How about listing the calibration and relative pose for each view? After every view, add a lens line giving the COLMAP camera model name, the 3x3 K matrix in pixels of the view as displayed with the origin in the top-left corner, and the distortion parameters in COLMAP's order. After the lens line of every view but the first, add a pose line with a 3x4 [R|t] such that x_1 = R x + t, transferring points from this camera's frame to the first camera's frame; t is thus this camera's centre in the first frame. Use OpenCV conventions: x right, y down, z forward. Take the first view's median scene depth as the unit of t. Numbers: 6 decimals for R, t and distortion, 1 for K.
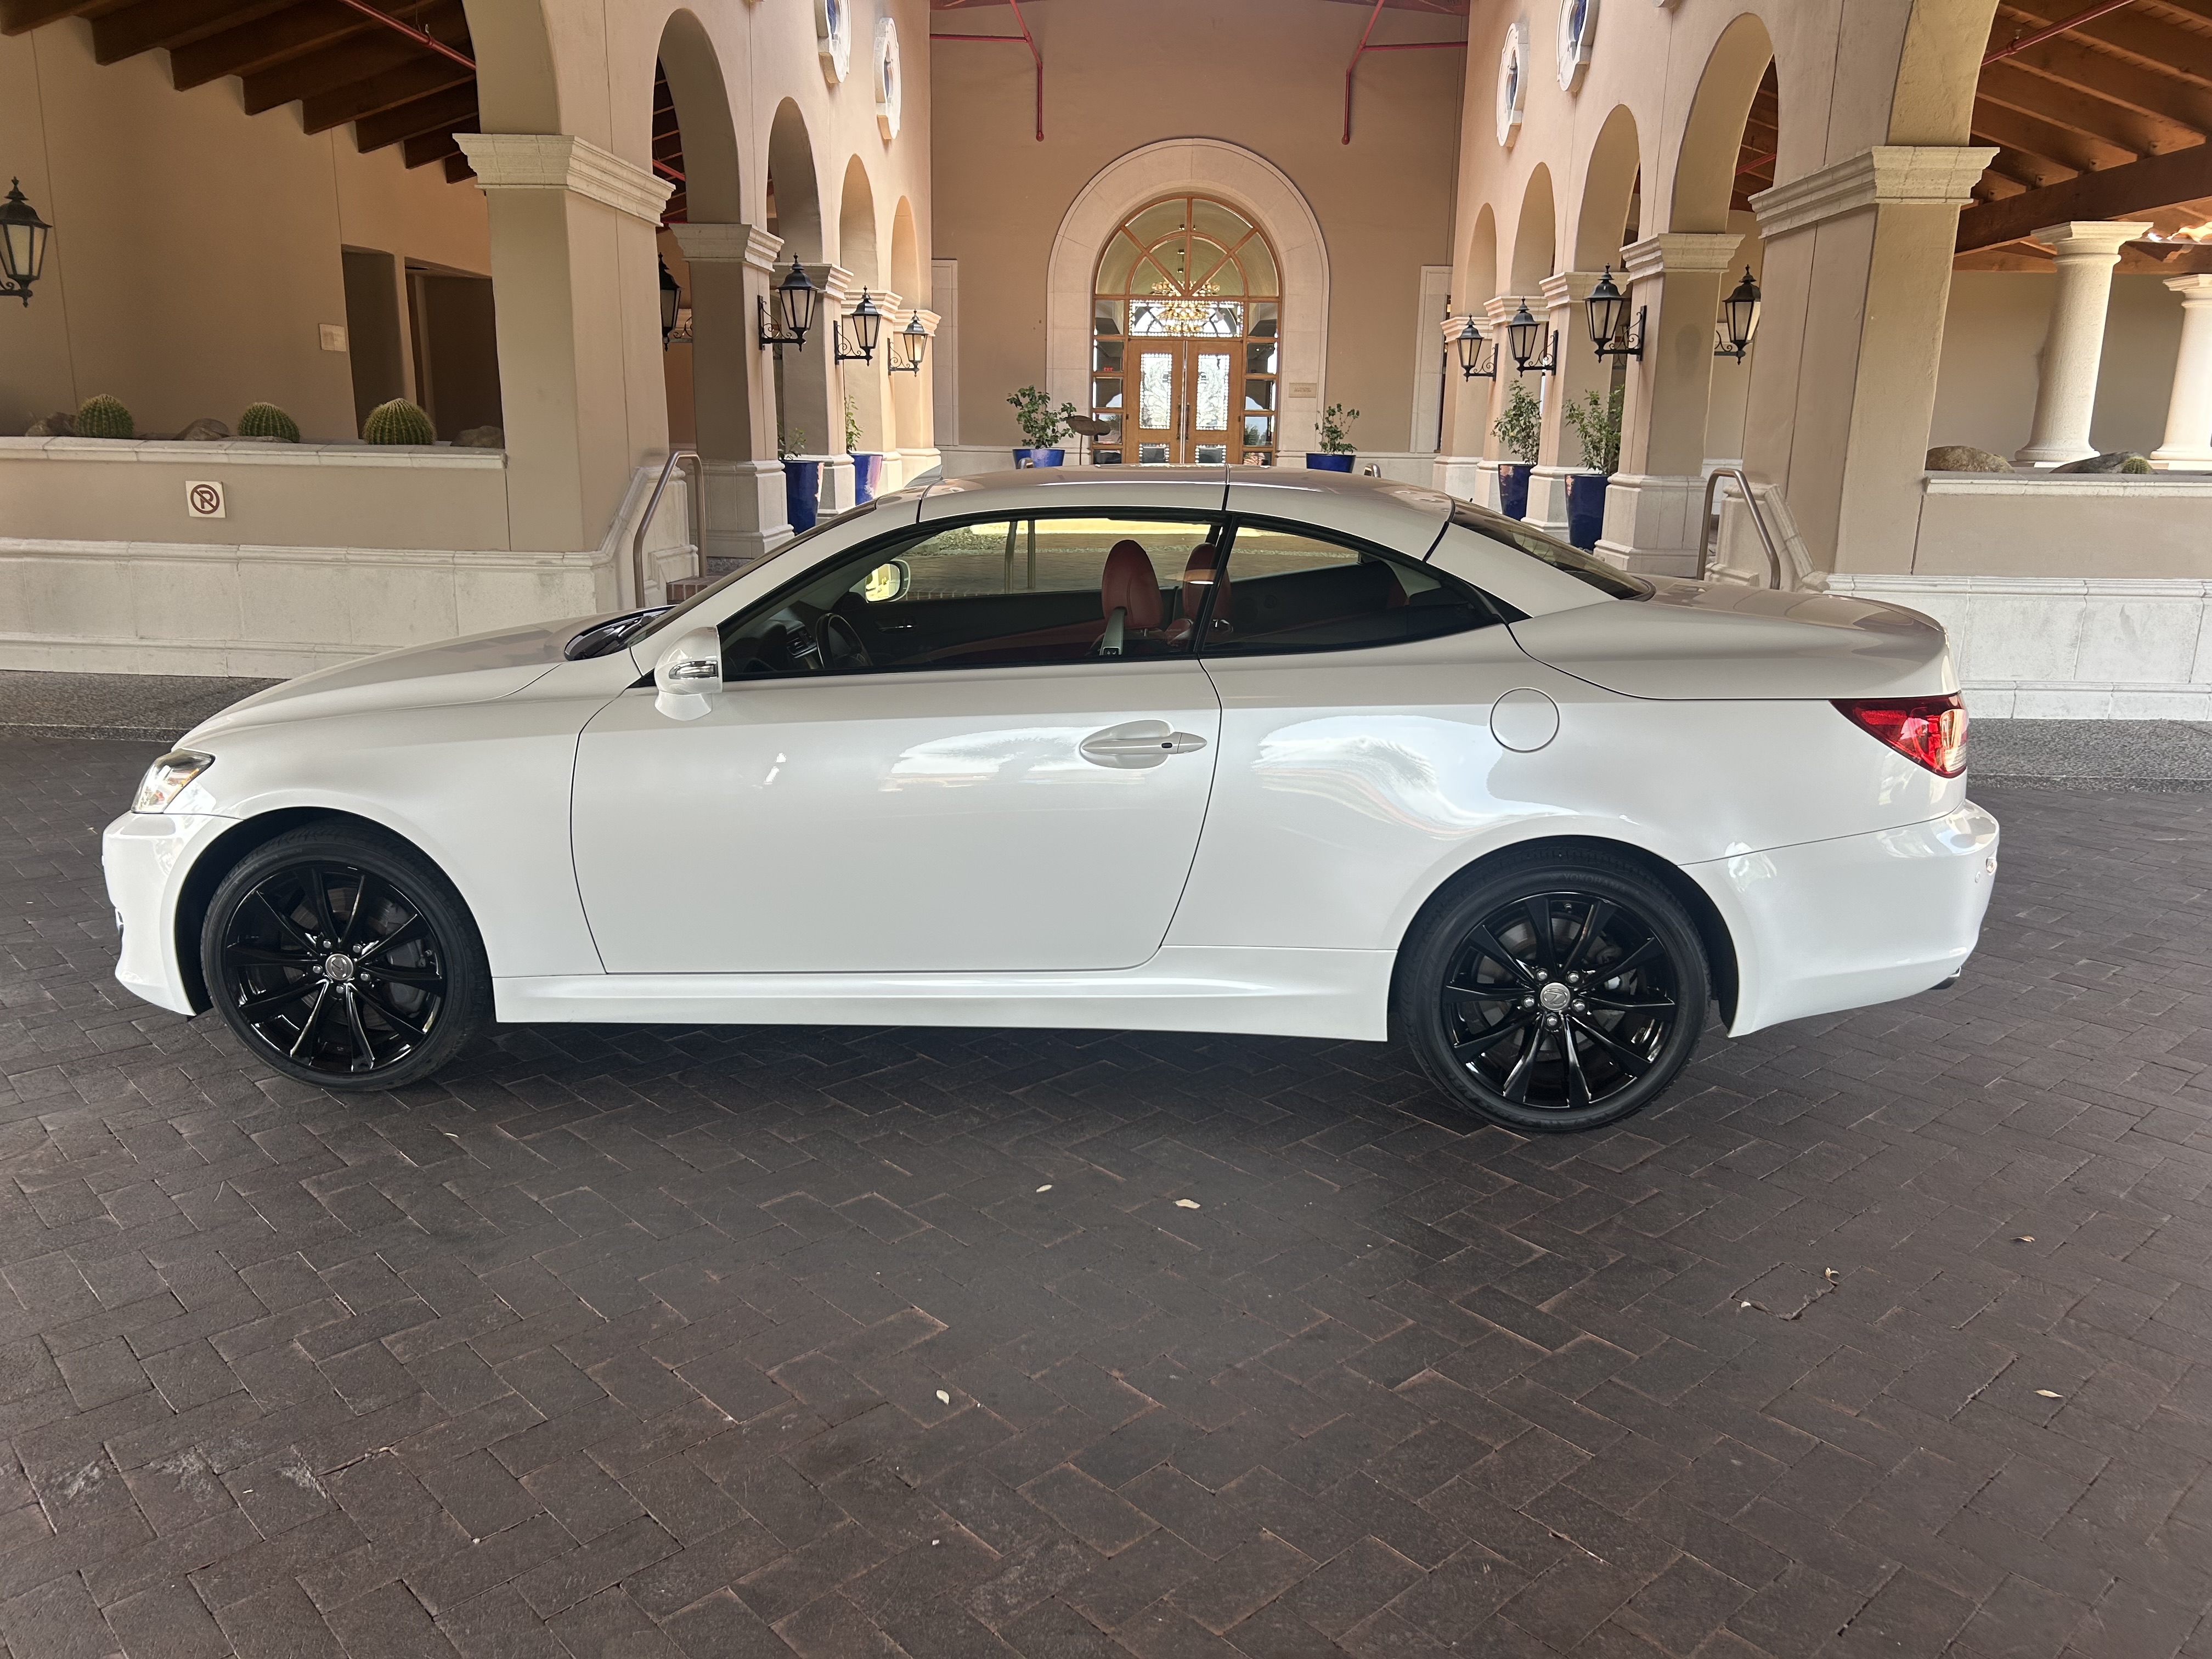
lens RADIAL K [[1653.2, 0, 1106.0], [0, 1653.2, 829.5], [0, 0, 1]] dist [0.028335, -0.028230]
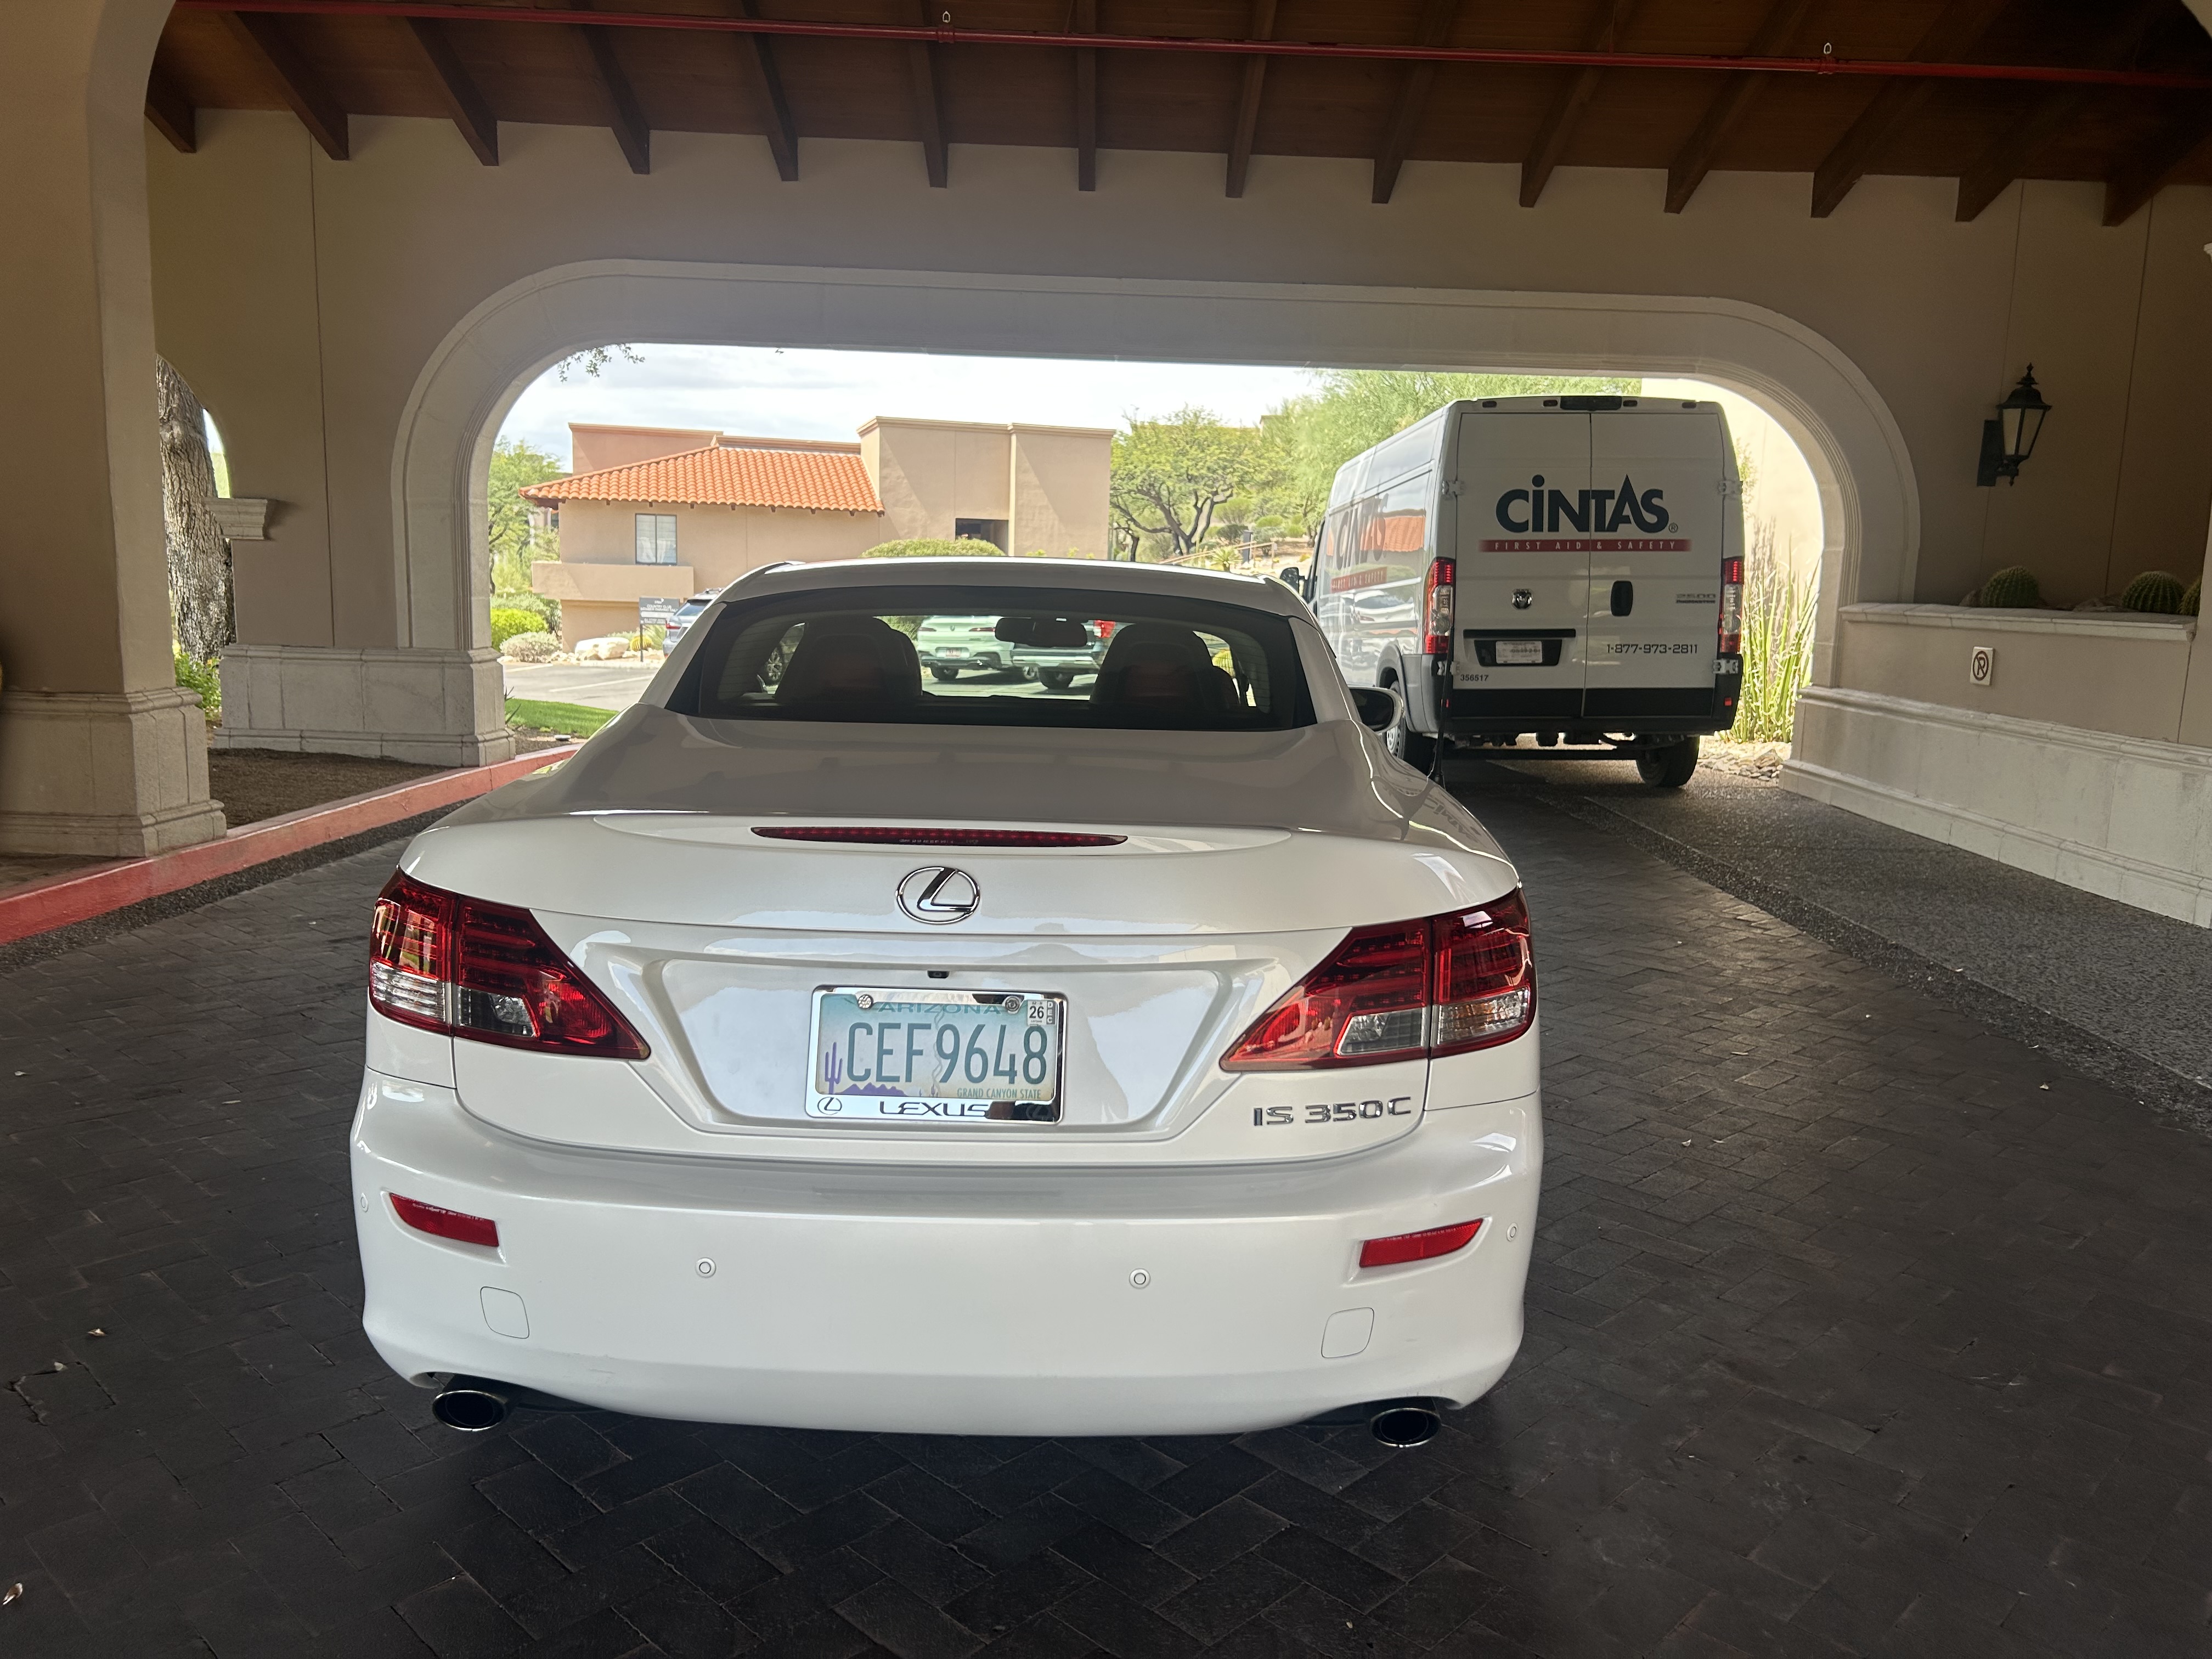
lens RADIAL K [[1653.2, 0, 1106.0], [0, 1653.2, 829.5], [0, 0, 1]] dist [0.028335, -0.028230]
pose [[0.058800, 0.139381, -0.988492, 0.439675], [-0.258654, 0.958516, 0.119769, -0.096035], [0.964179, 0.248635, 0.092412, 0.466653]]
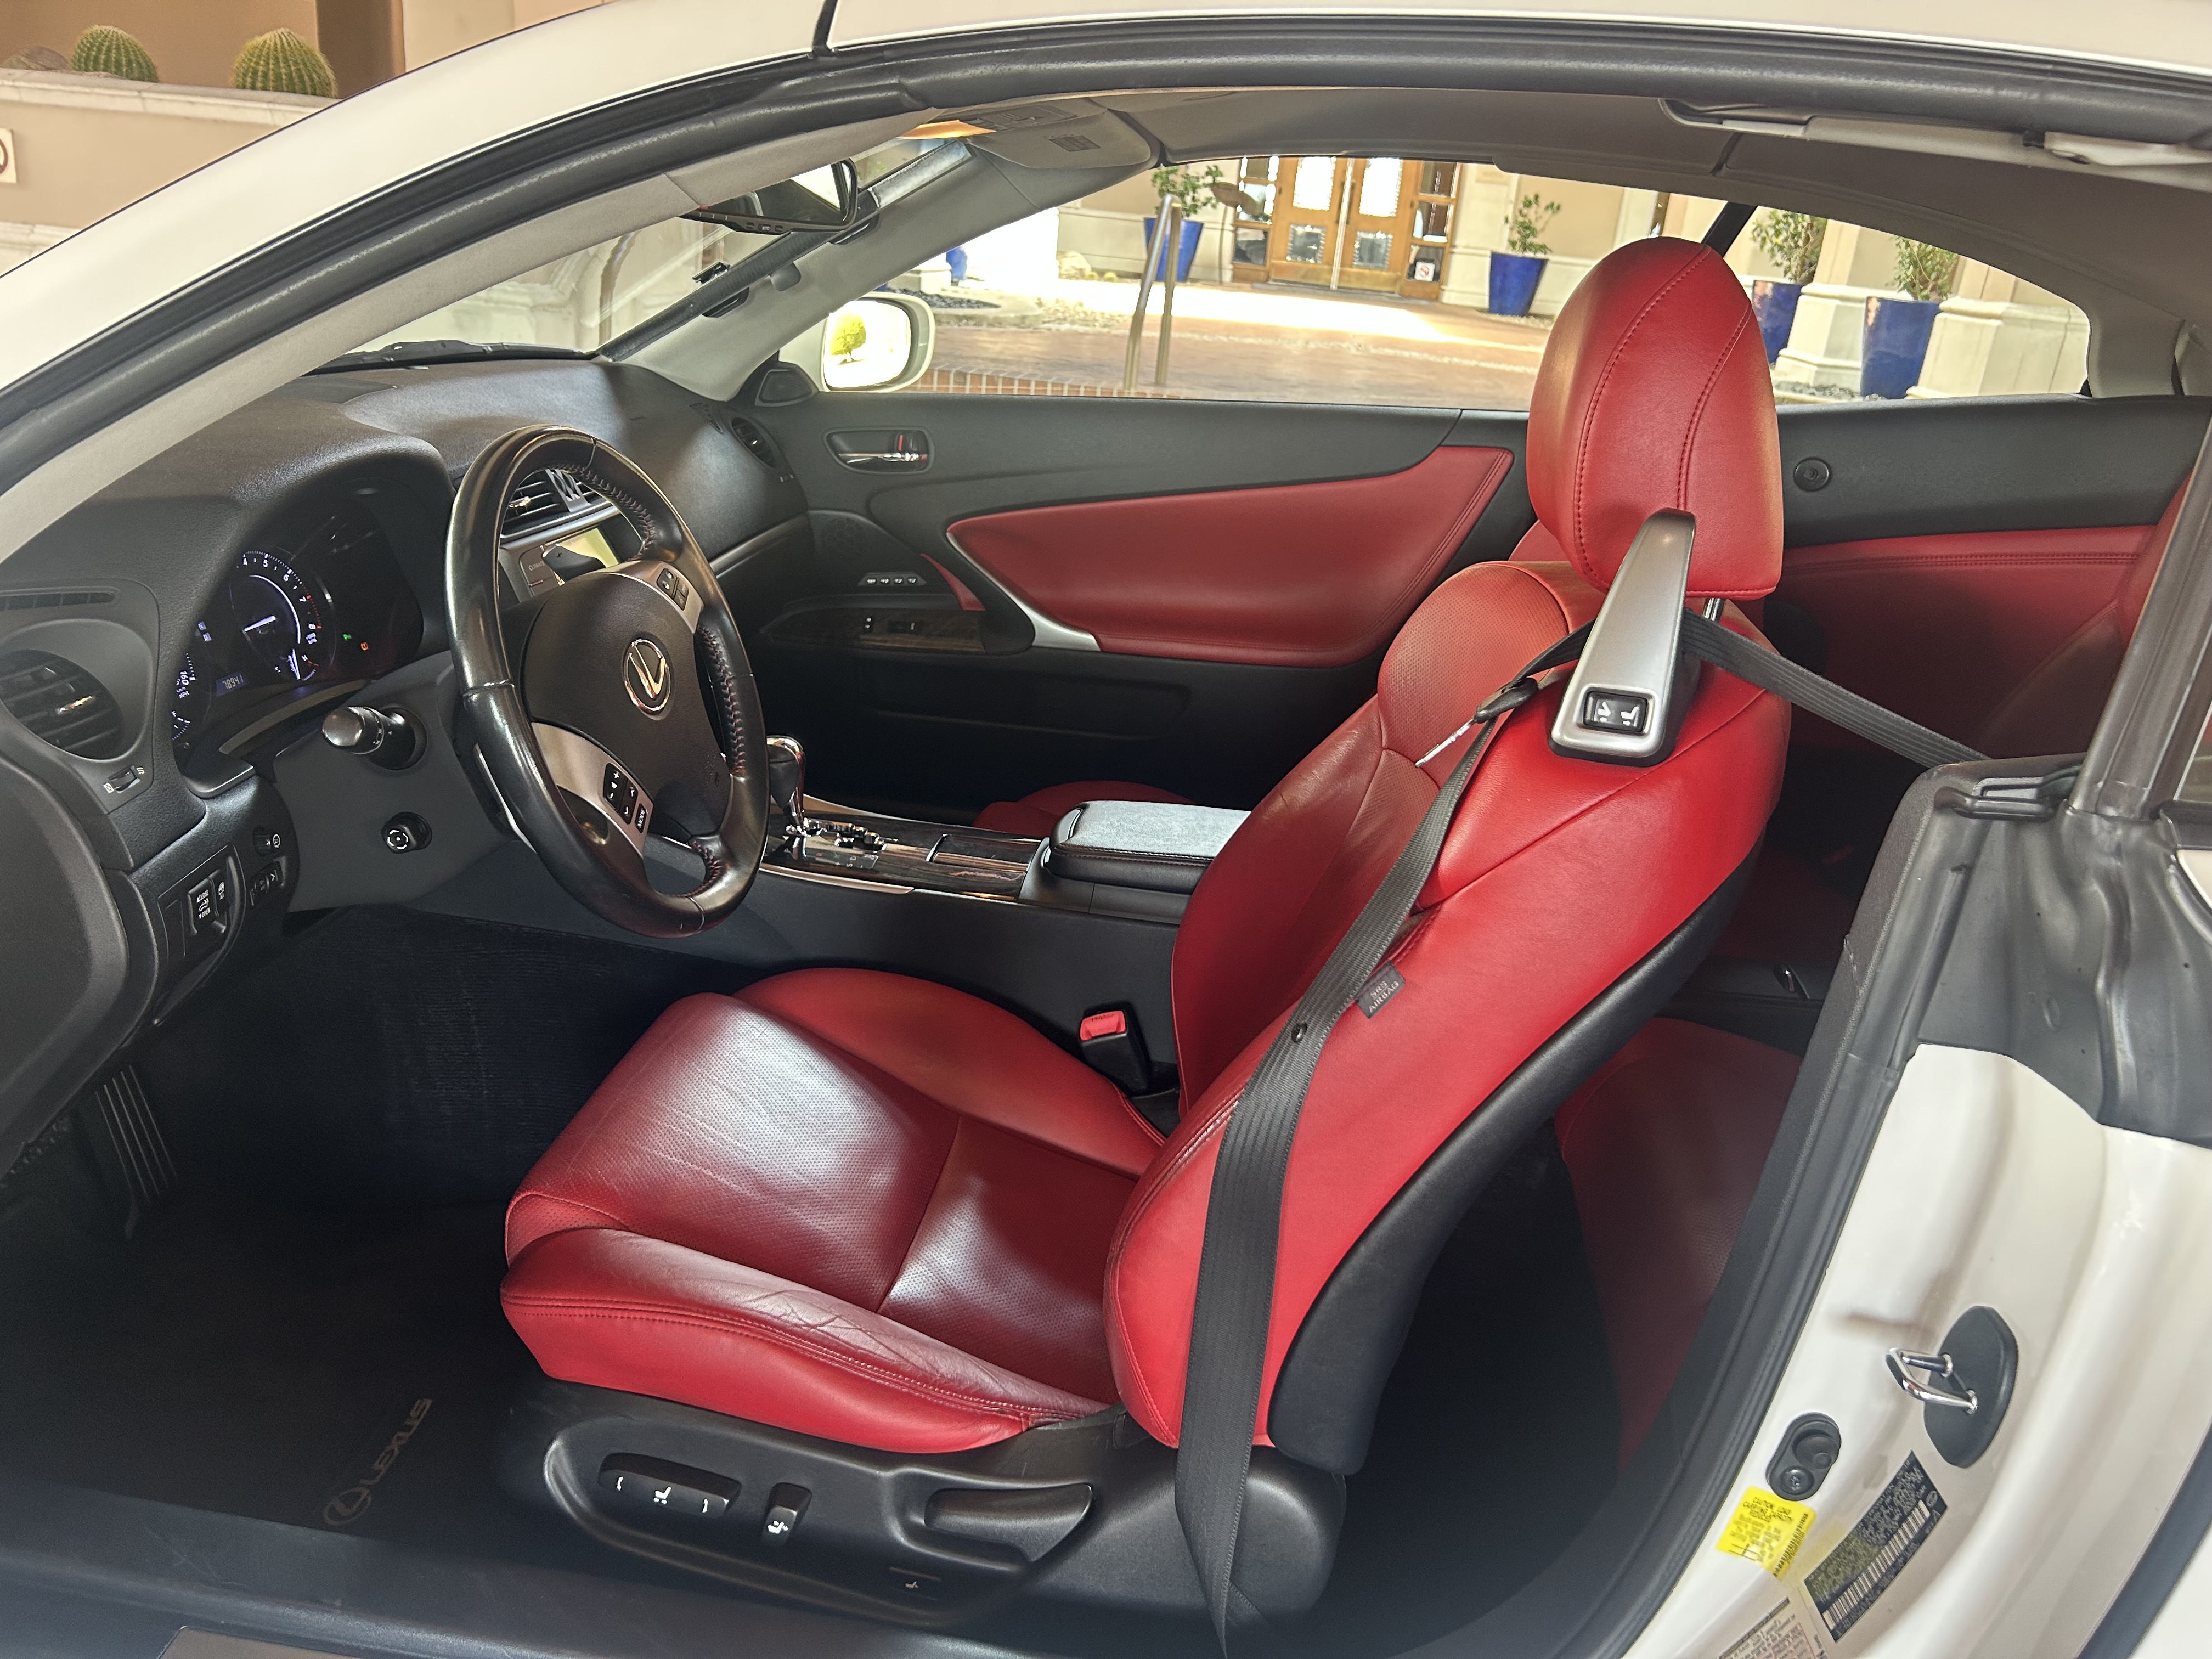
lens RADIAL K [[1653.2, 0, 1106.0], [0, 1653.2, 829.5], [0, 0, 1]] dist [0.028335, -0.028230]
pose [[0.994109, 0.100362, -0.040934, -0.024249], [-0.094965, 0.988534, 0.117396, -0.047836], [0.052247, -0.112817, 0.992241, 0.326791]]
